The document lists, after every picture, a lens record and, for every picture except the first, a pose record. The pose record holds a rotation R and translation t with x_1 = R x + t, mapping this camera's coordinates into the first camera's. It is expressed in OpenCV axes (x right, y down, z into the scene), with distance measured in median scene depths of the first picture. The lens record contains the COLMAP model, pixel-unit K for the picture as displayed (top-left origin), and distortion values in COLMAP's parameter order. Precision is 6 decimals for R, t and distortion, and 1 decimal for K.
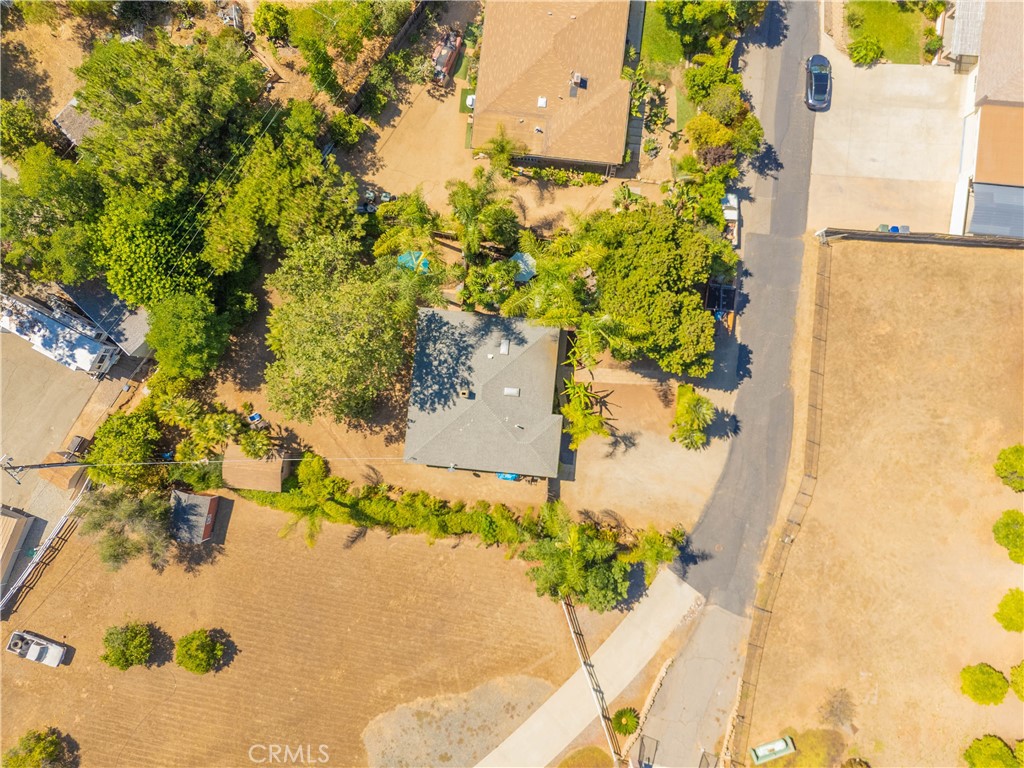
lens RADIAL K [[770.0, 0, 512.0], [0, 770.0, 384.0], [0, 0, 1]] dist [0.018973, -0.006086]
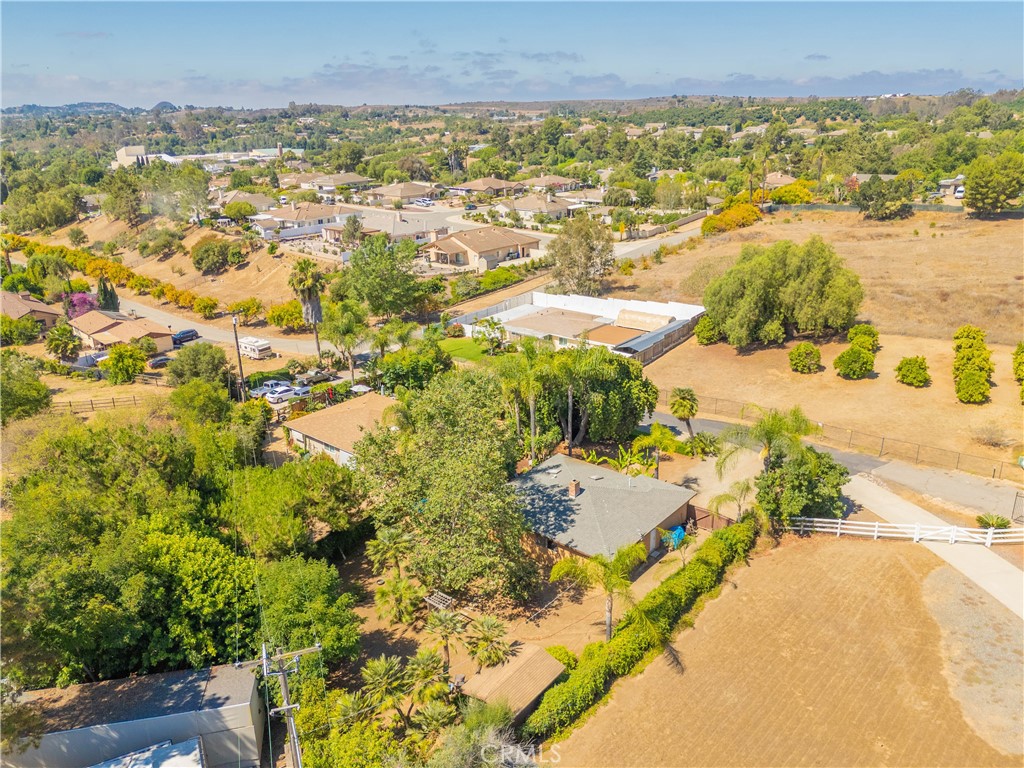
lens RADIAL K [[770.0, 0, 512.0], [0, 770.0, 384.0], [0, 0, 1]] dist [0.018973, -0.006086]
pose [[0.552741, -0.272661, 0.787485, -0.781180], [0.833319, 0.189407, -0.519331, 0.398830], [-0.007554, 0.943282, 0.331906, 0.551074]]
